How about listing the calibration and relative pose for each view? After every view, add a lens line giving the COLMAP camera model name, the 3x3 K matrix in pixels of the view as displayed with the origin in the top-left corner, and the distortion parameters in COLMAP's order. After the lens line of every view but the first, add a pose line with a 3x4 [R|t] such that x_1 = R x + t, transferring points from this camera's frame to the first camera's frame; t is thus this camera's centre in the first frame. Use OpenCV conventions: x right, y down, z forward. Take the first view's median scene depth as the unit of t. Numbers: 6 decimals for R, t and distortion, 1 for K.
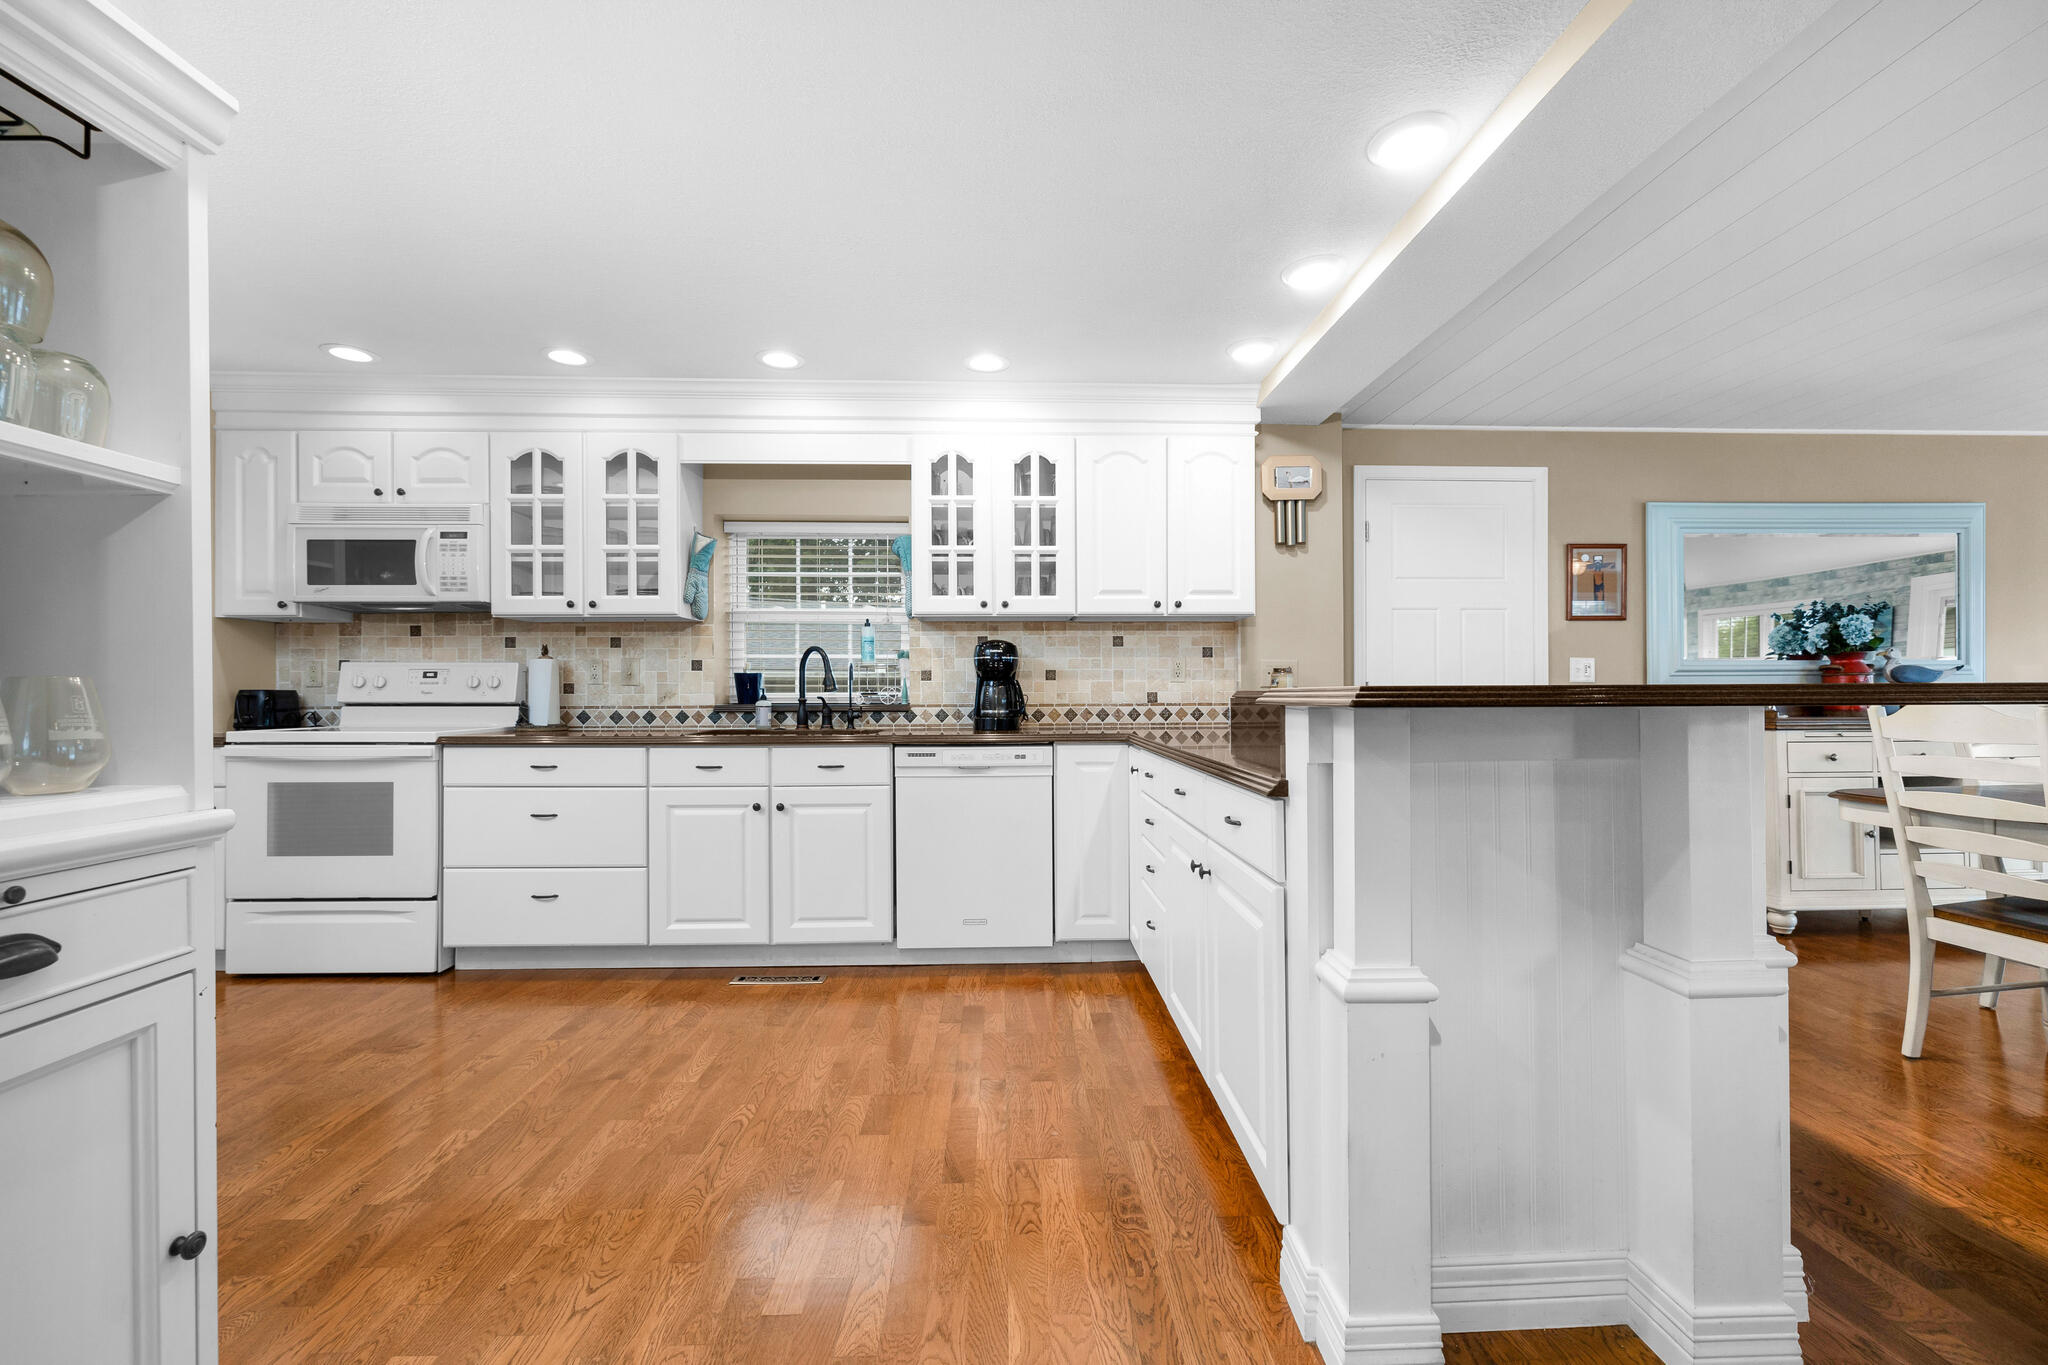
lens RADIAL K [[868.4, 0, 1027.7], [0, 868.4, 684.0], [0, 0, 1]] dist [-0.000240, 0.000140]
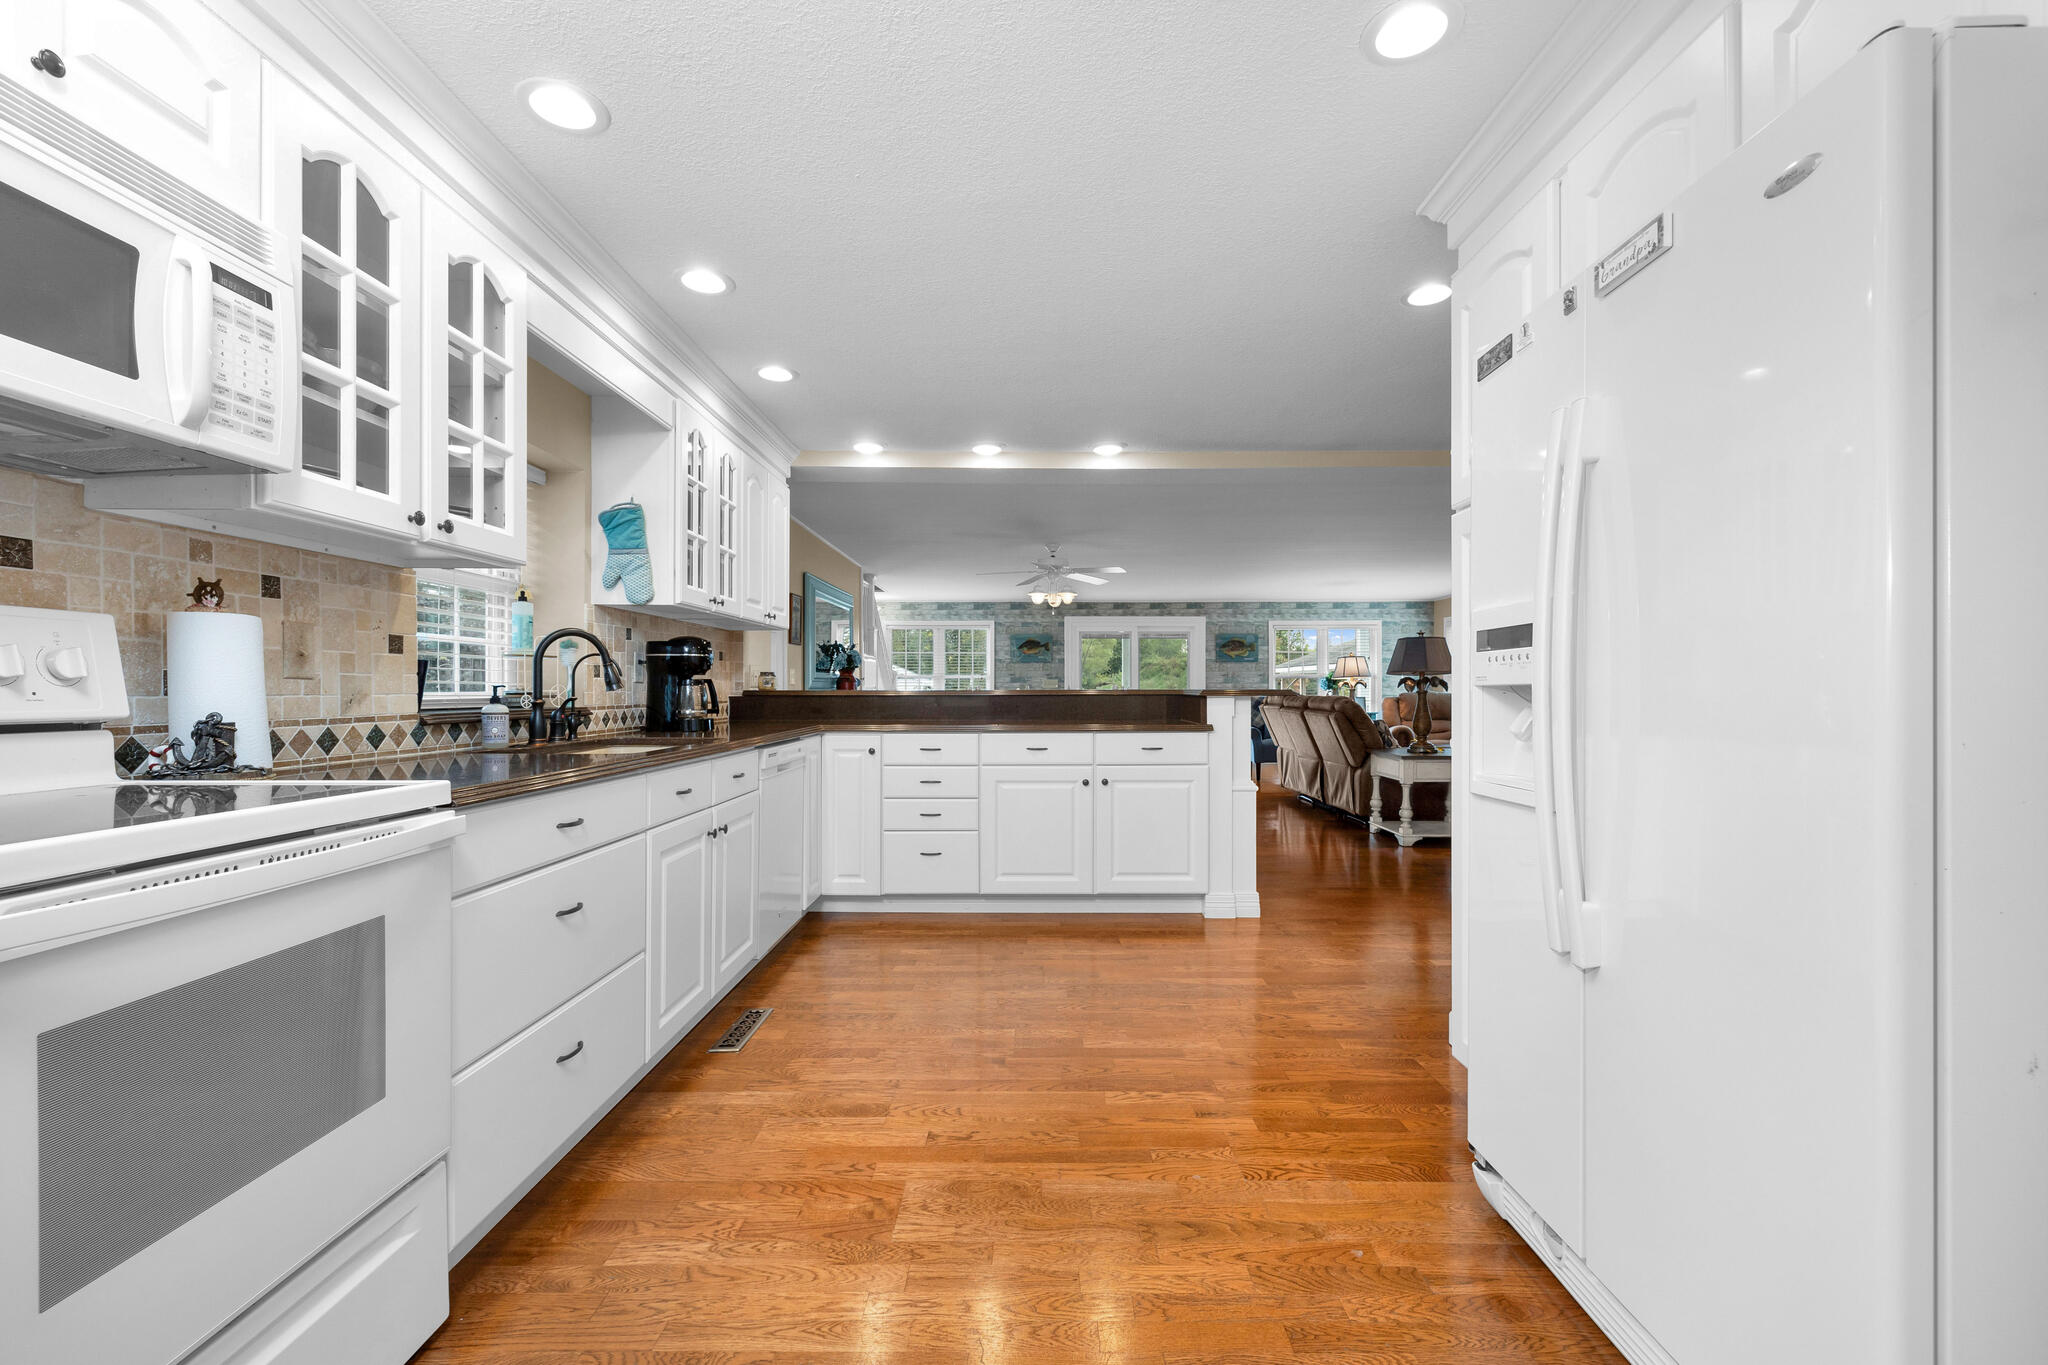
lens RADIAL K [[866.3, 0, 1018.7], [0, 866.3, 688.9], [0, 0, 1]] dist [-0.000869, 0.000015]
pose [[0.049473, 0.002553, 0.998772, -0.975039], [-0.009371, 0.999954, -0.002092, 0.005298], [-0.998732, -0.009256, 0.049494, 0.599674]]
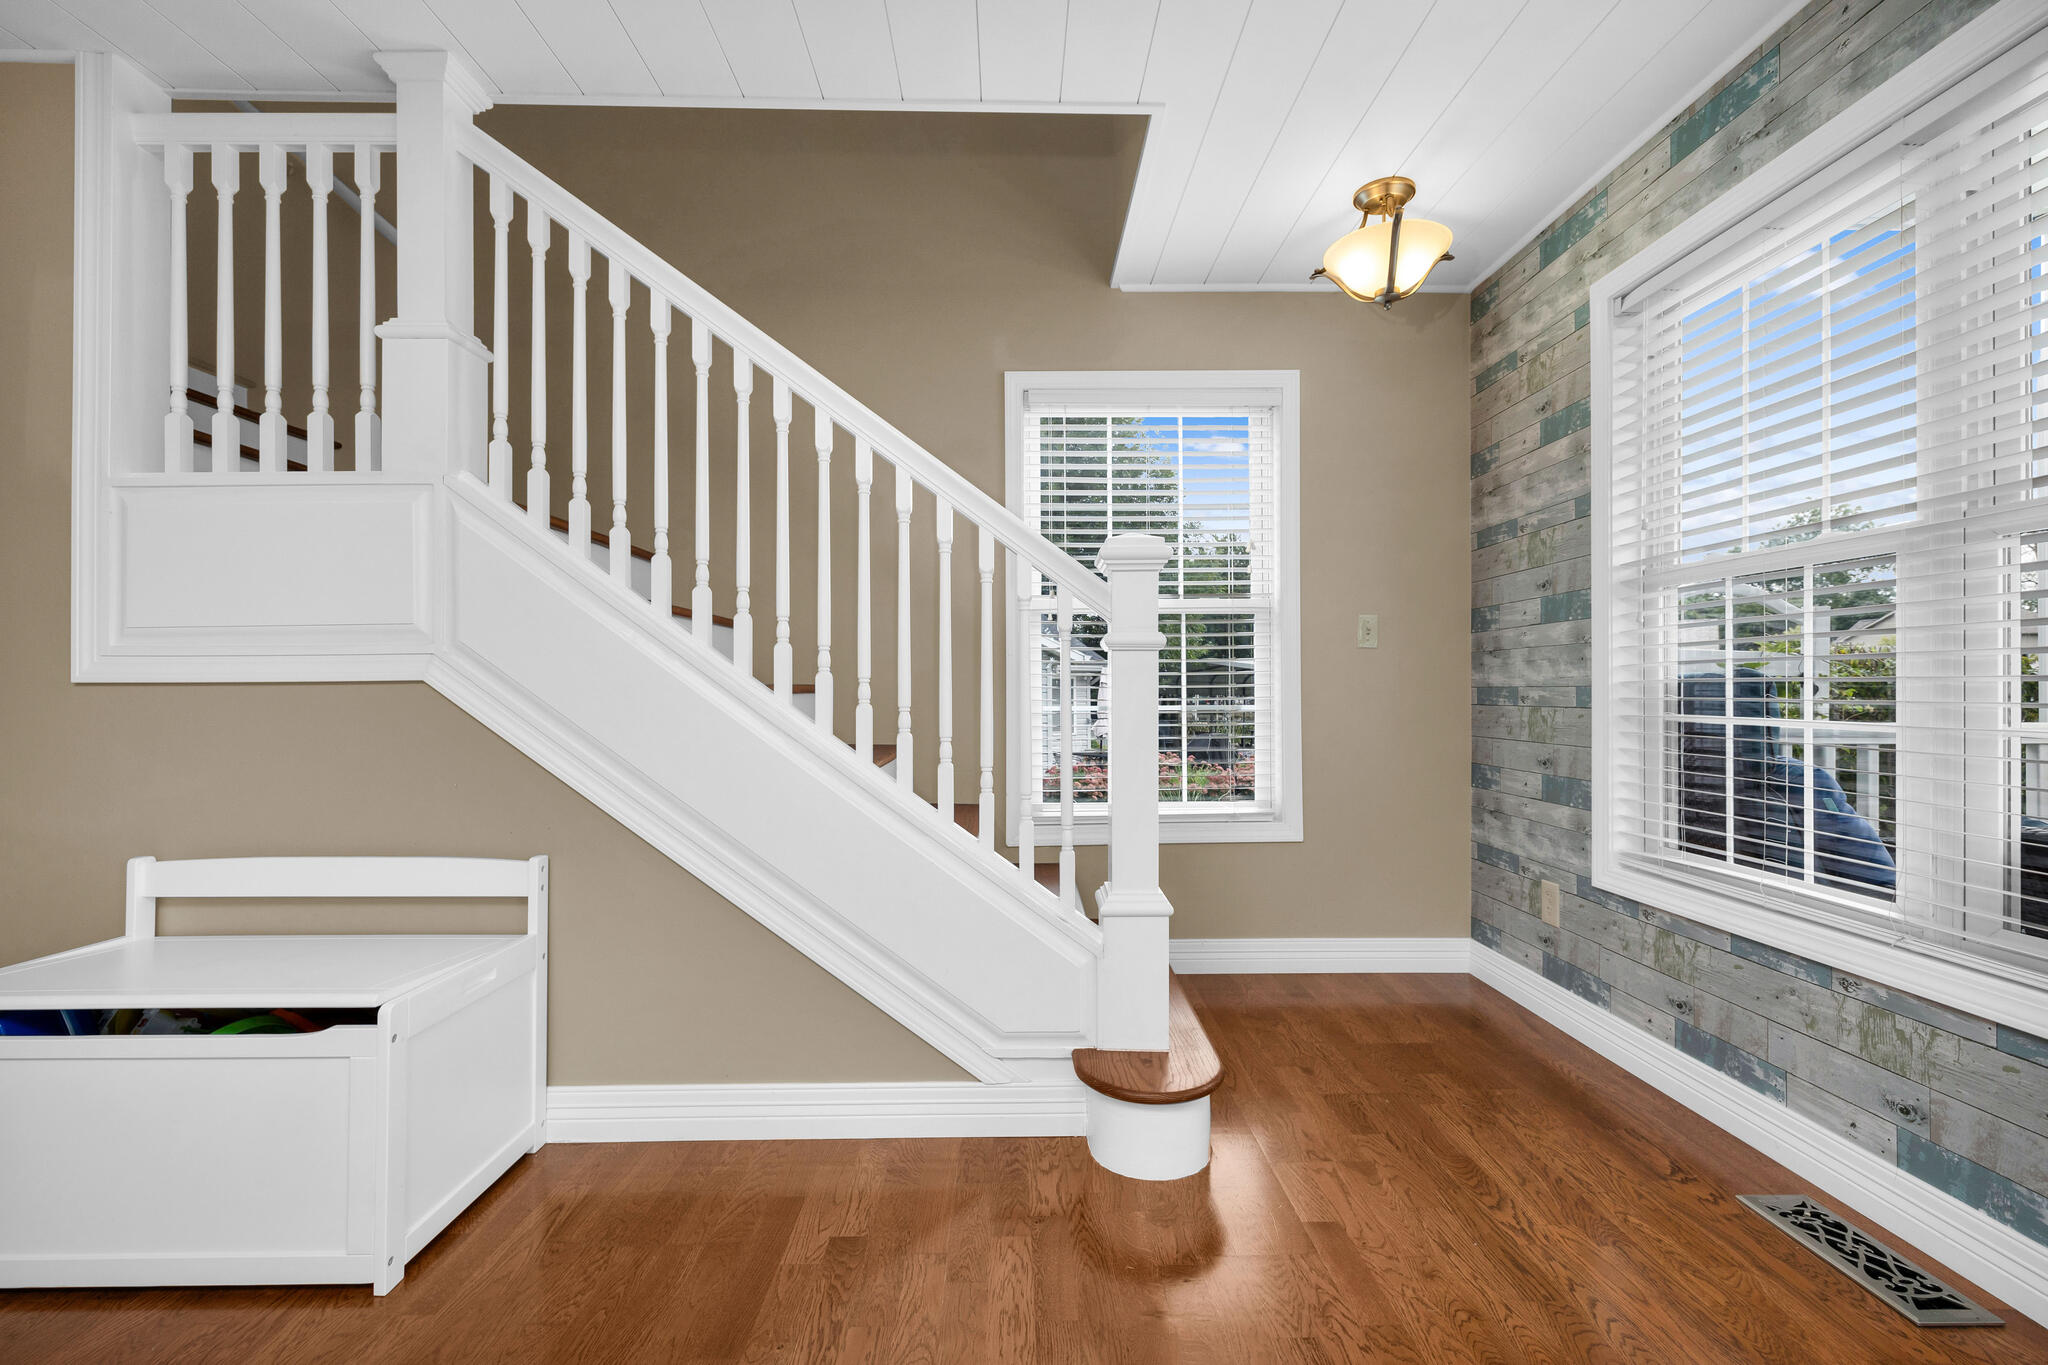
lens RADIAL K [[883.0, 0, 1029.1], [0, 883.0, 686.2], [0, 0, 1]] dist [0.001661, 0.000497]
pose [[0.999933, 0.000065, -0.011607, 1.952167], [0.000042, 0.999957, 0.009250, 0.023722], [0.011607, -0.009250, 0.999890, 0.648665]]
